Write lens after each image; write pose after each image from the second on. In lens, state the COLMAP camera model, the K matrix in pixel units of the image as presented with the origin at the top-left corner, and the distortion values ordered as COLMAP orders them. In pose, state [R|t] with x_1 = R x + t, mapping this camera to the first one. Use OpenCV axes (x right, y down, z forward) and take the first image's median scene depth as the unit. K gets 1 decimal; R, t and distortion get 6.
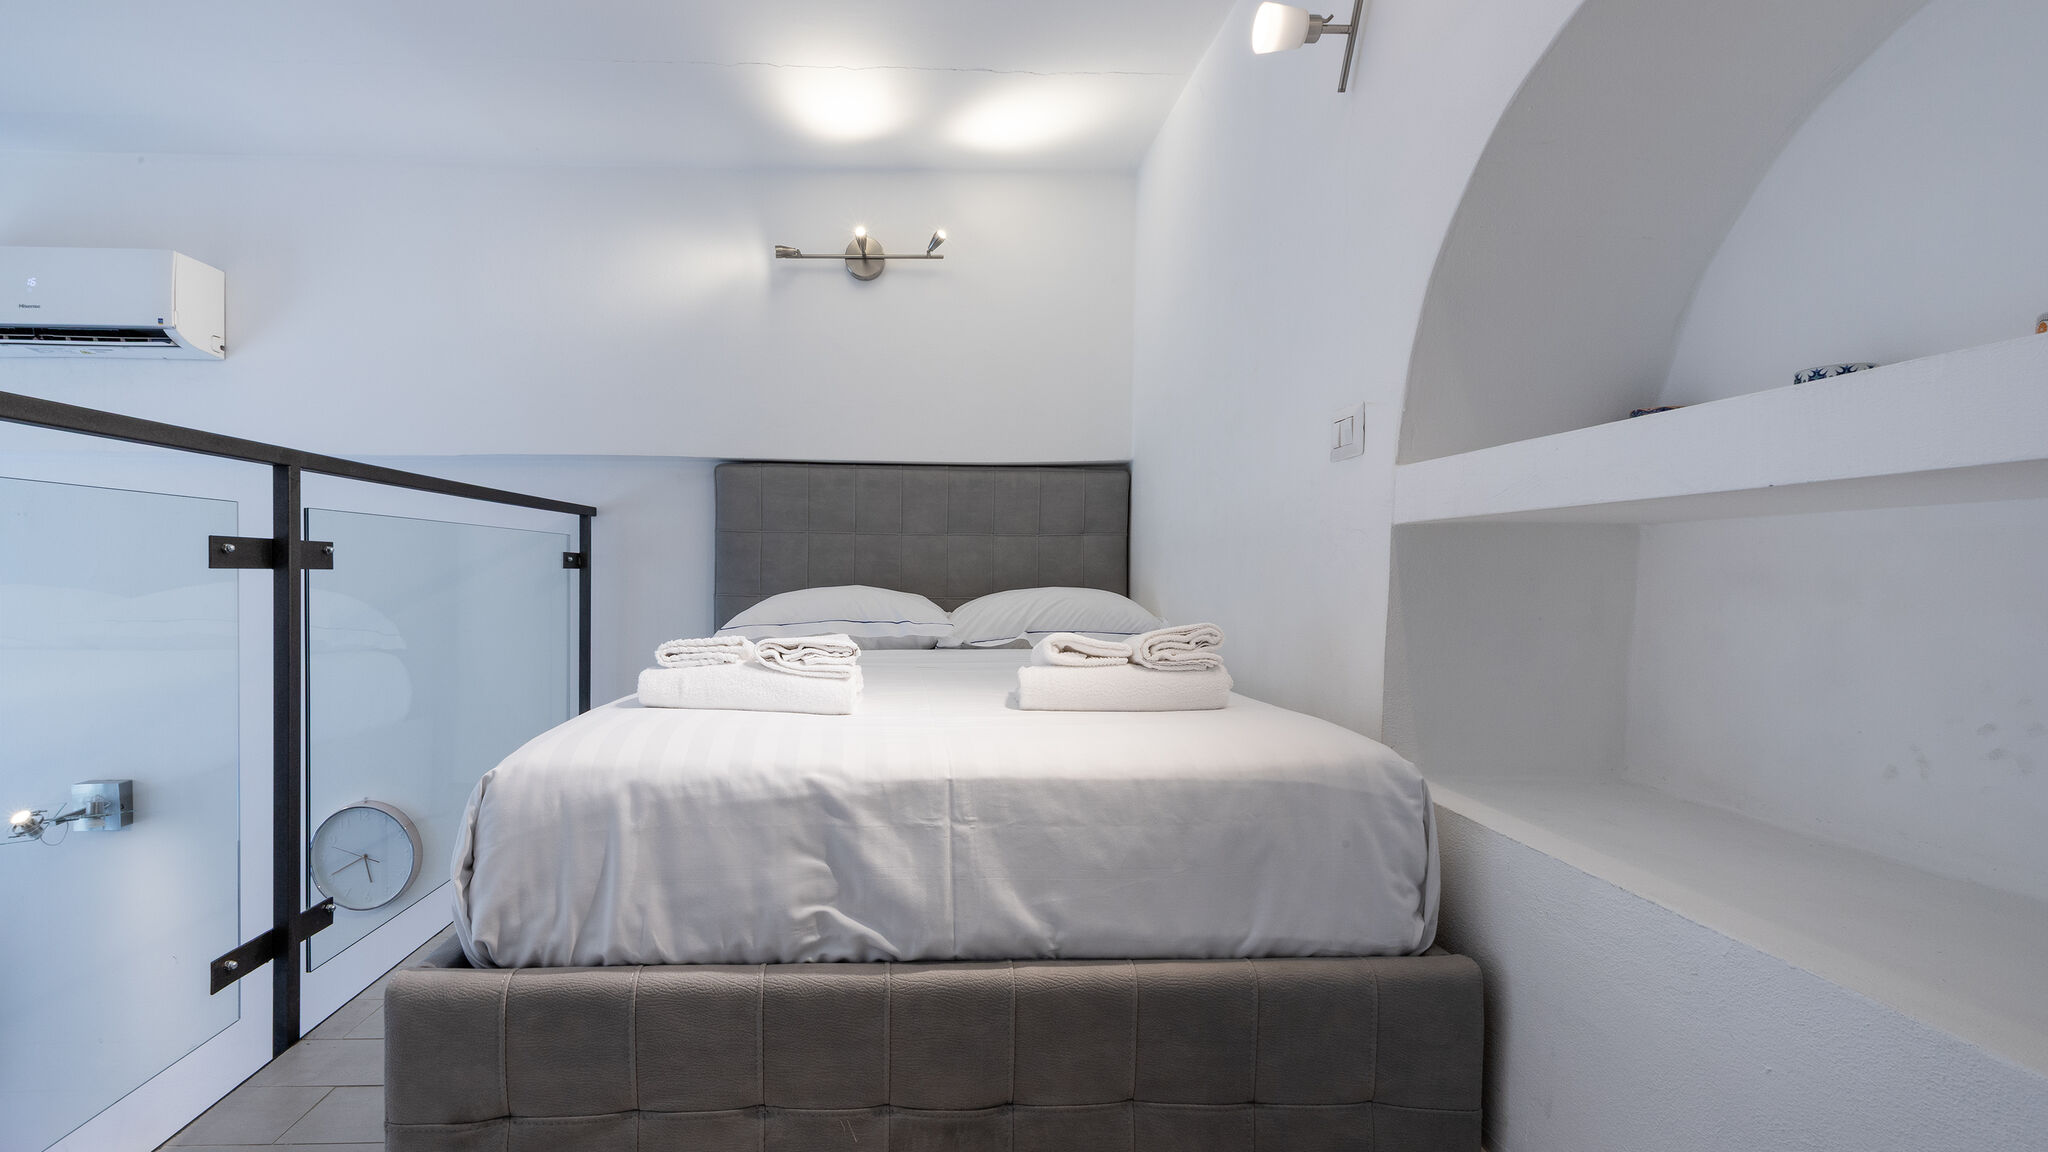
lens RADIAL K [[948.7, 0, 976.5], [0, 948.7, 597.9], [0, 0, 1]] dist [-0.000806, 0.000008]
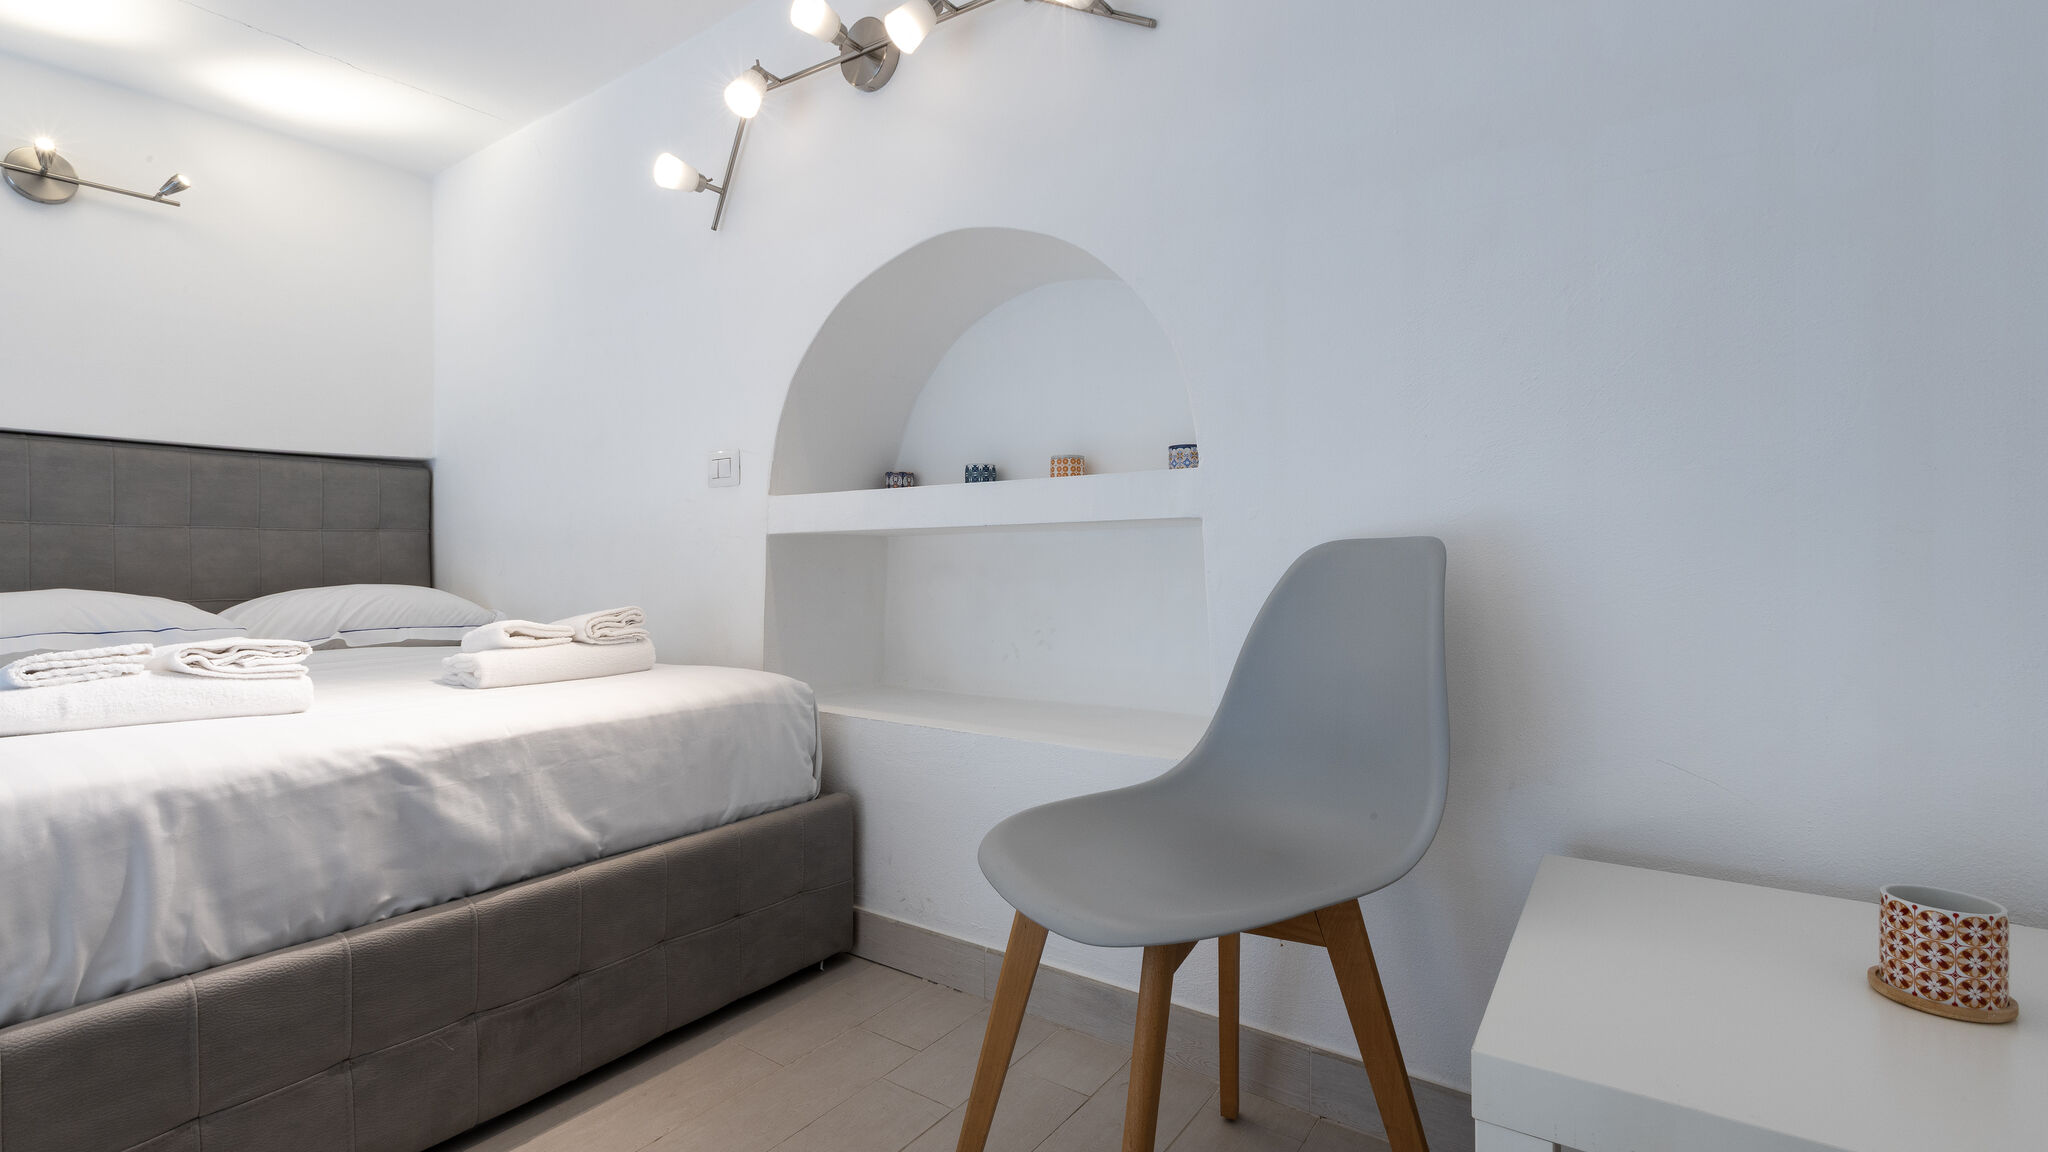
lens RADIAL K [[903.5, 0, 1024.0], [0, 903.5, 576.0], [0, 0, 1]] dist [0.001083, 0.000043]
pose [[0.623029, -0.020162, 0.781939, -0.530962], [0.031221, 0.999512, 0.000896, 0.001242], [-0.781575, 0.023855, 0.623355, -0.267500]]
